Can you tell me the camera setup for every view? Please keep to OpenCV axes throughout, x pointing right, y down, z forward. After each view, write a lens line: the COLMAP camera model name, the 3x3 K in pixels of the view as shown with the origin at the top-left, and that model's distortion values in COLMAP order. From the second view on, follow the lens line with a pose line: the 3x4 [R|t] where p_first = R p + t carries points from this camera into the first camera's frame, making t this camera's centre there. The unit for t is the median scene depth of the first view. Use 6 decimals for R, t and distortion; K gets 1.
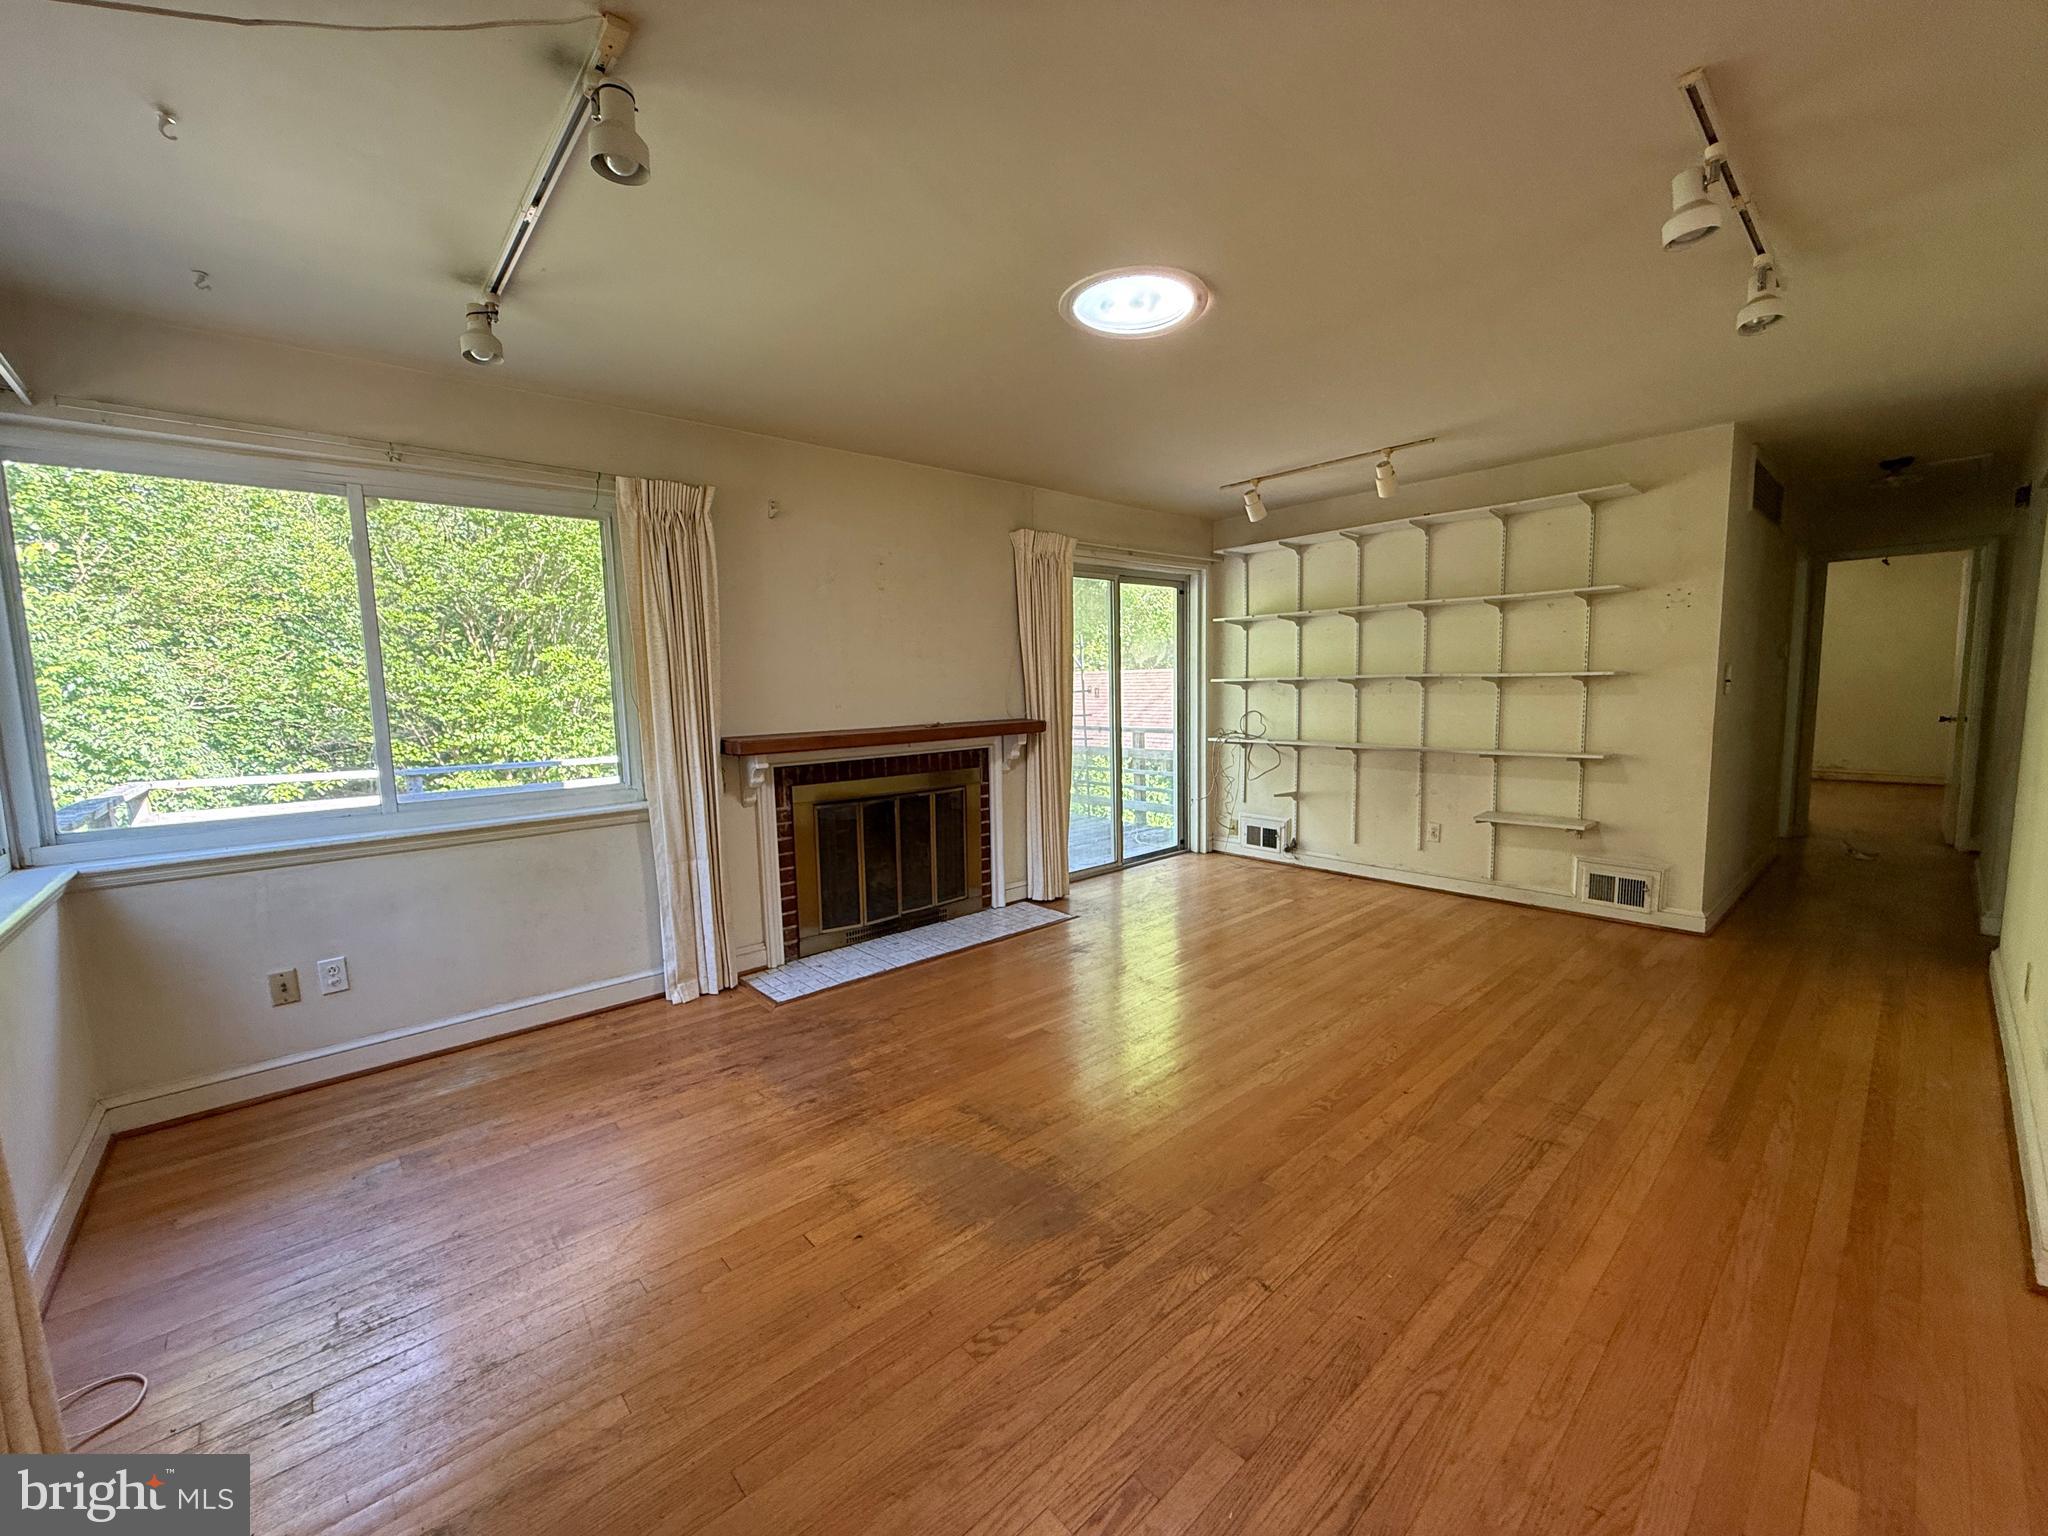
lens RADIAL K [[814.5, 0, 1017.0], [0, 814.5, 773.5], [0, 0, 1]] dist [0.000614, 0.000188]
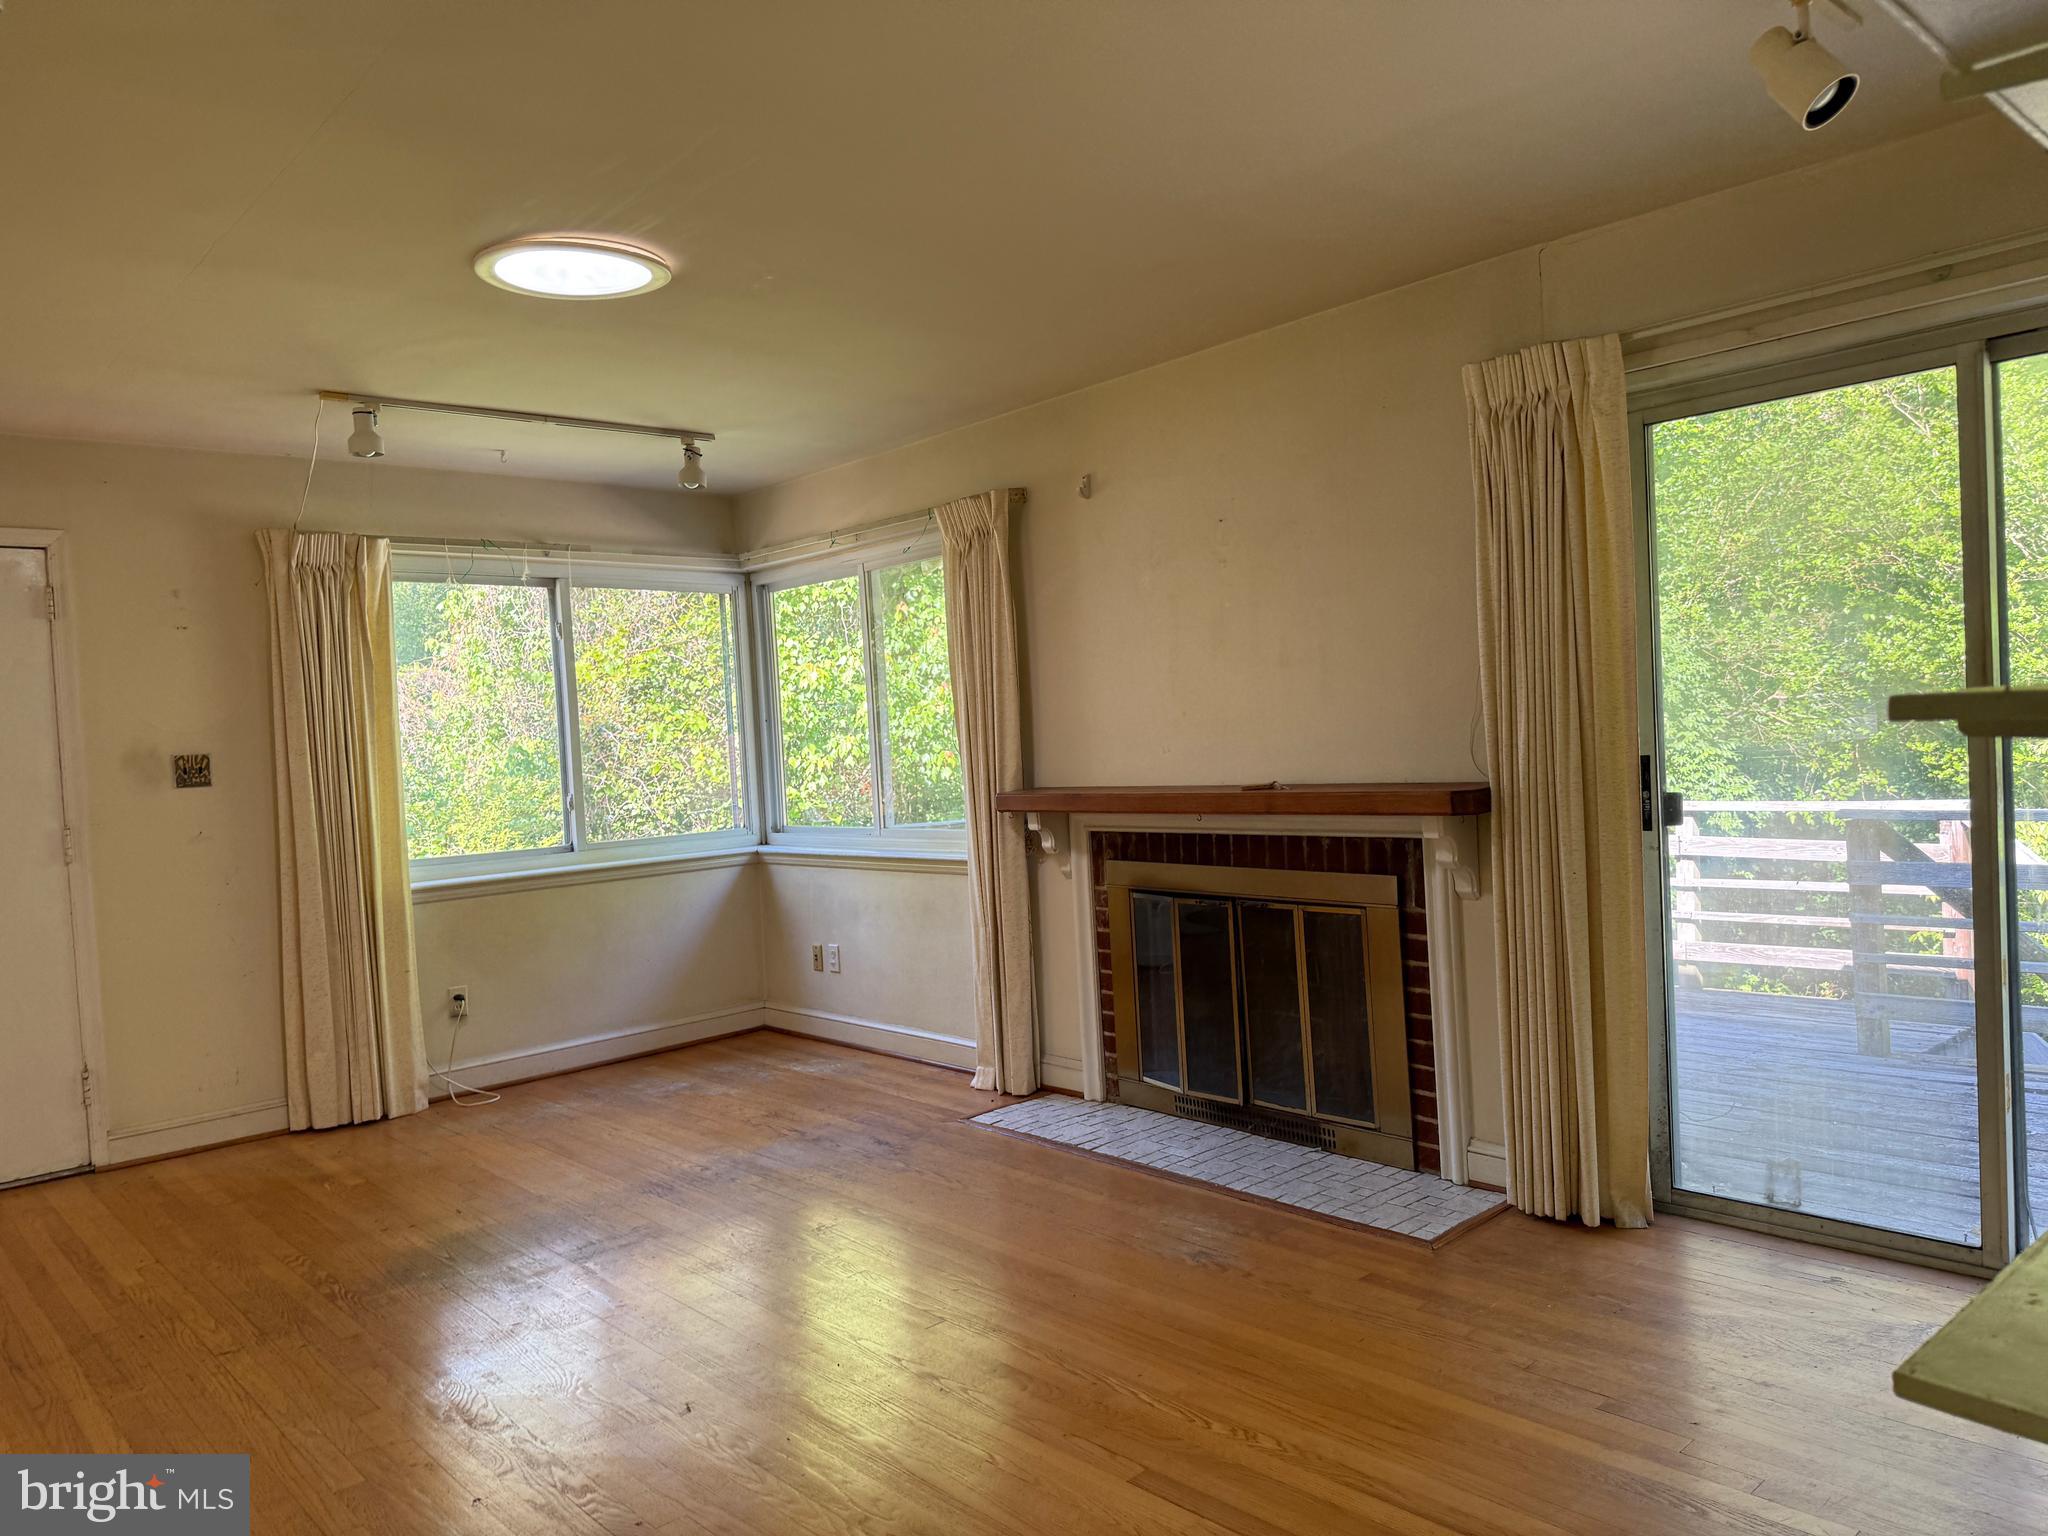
lens RADIAL K [[1412.4, 0, 1031.0], [0, 1412.4, 782.3], [0, 0, 1]] dist [0.097966, -0.147303]
pose [[0.009199, 0.058988, -0.998216, 0.971877], [-0.055568, 0.996746, 0.058390, -0.122511], [0.998413, 0.054932, 0.012447, 0.912859]]
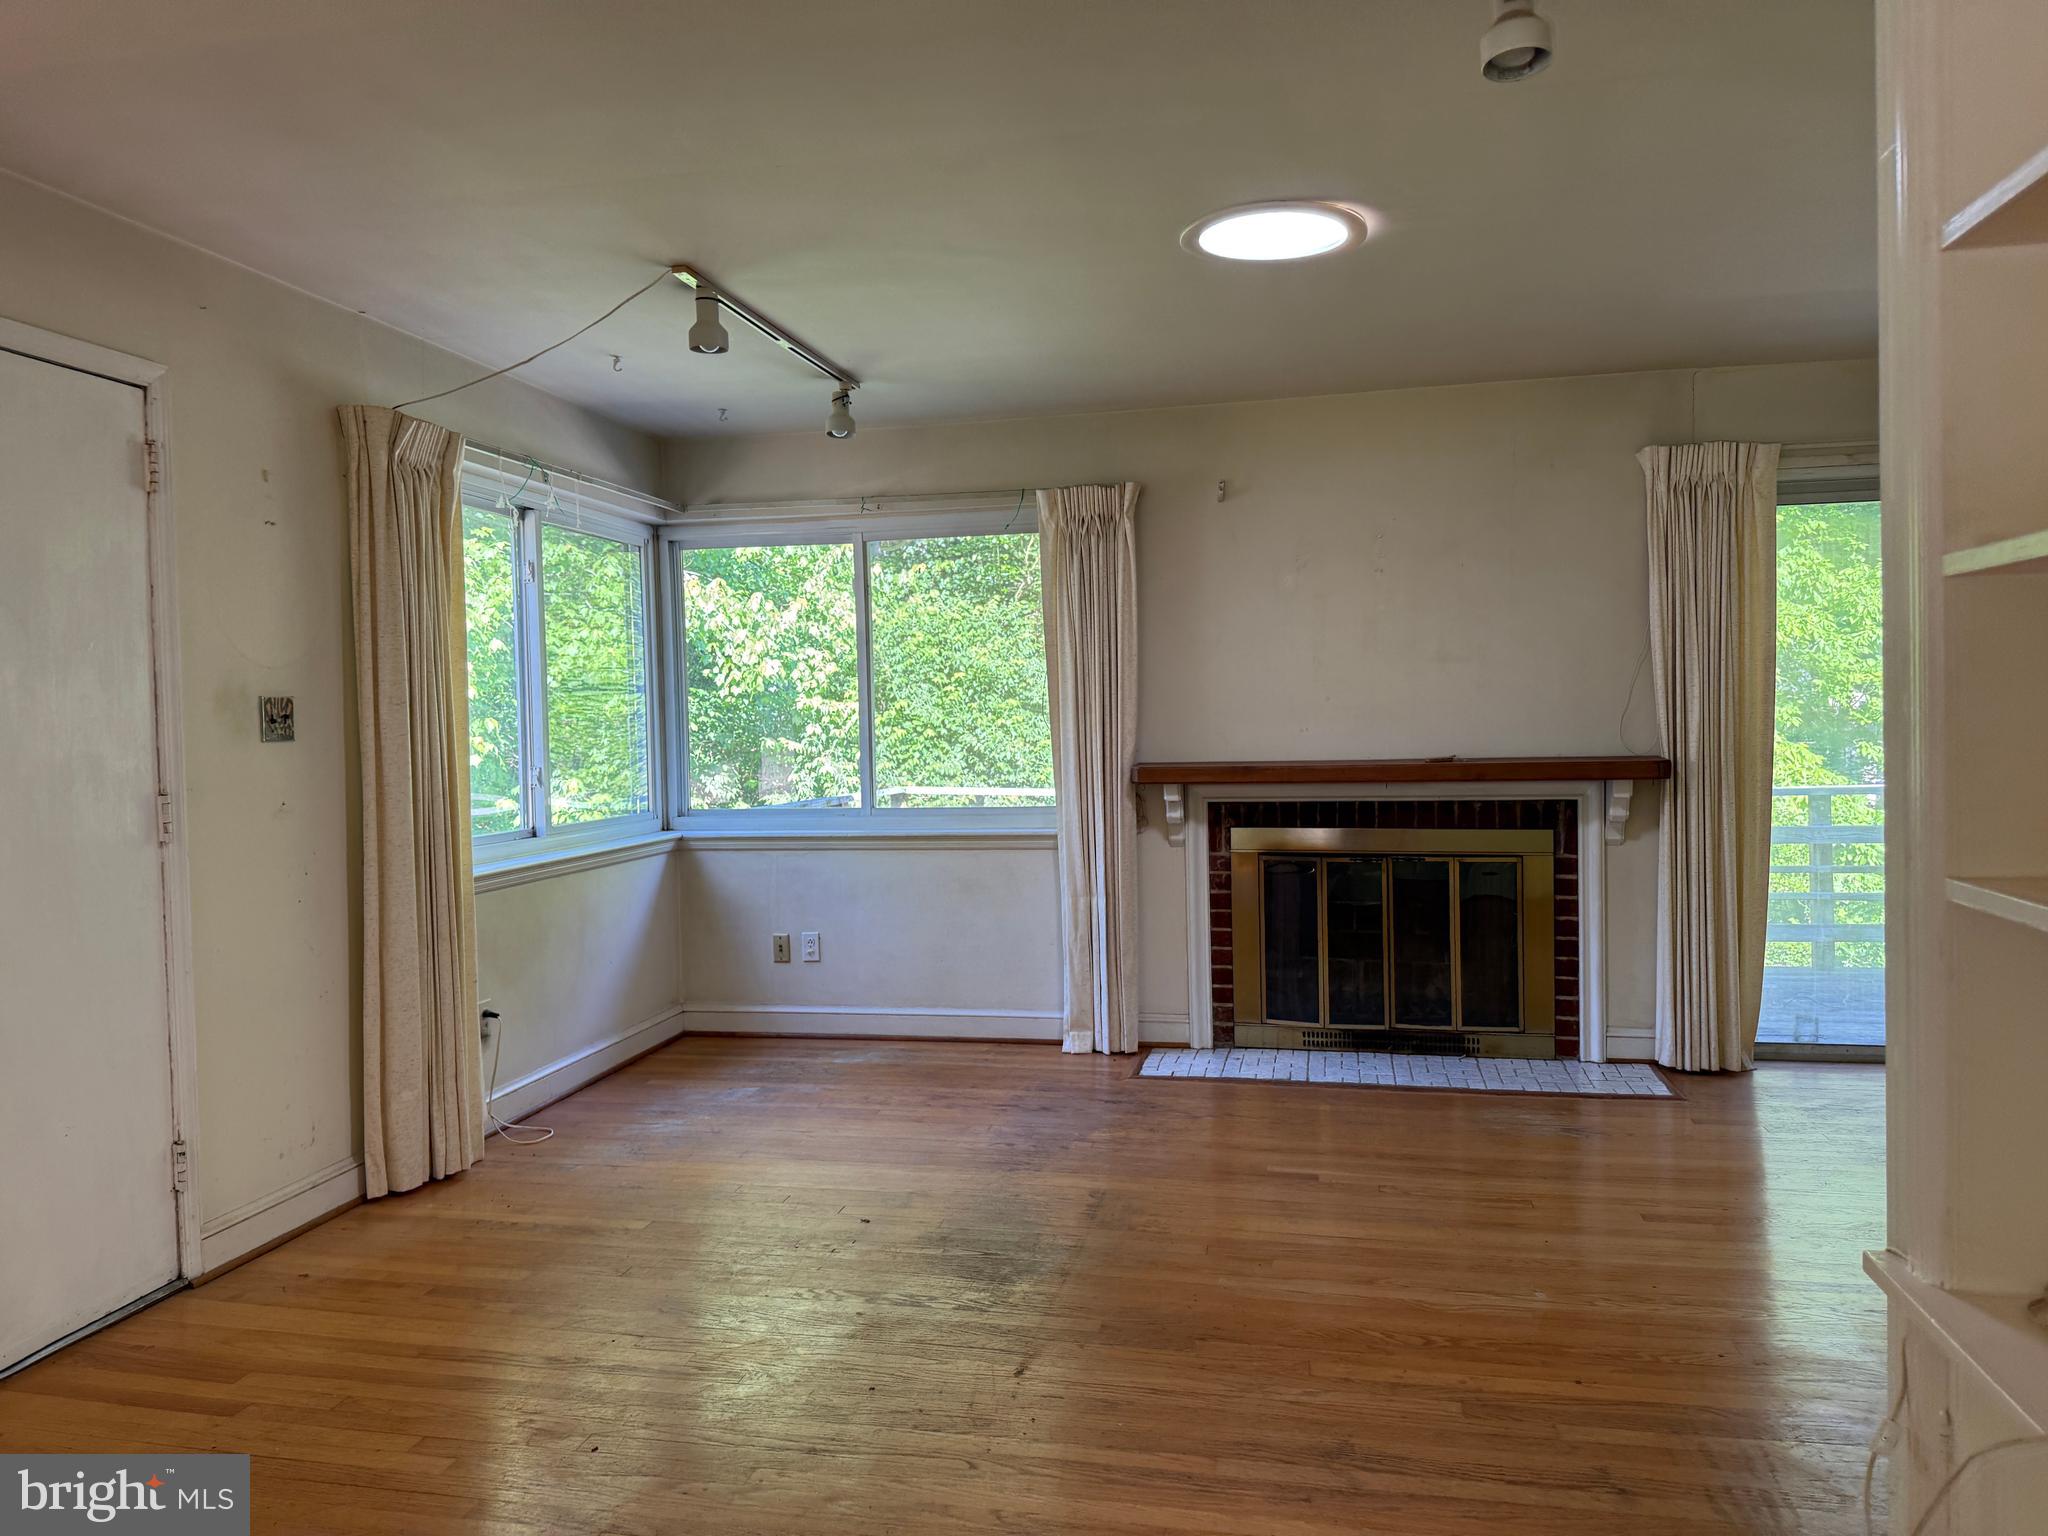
lens RADIAL K [[1429.5, 0, 1024.0], [0, 1429.5, 768.0], [0, 0, 1]] dist [0.152183, -0.240586]
pose [[0.590551, 0.041833, -0.805915, 0.741839], [-0.081678, 0.996626, -0.008119, -0.014834], [0.802856, 0.070620, 0.591975, -0.006052]]
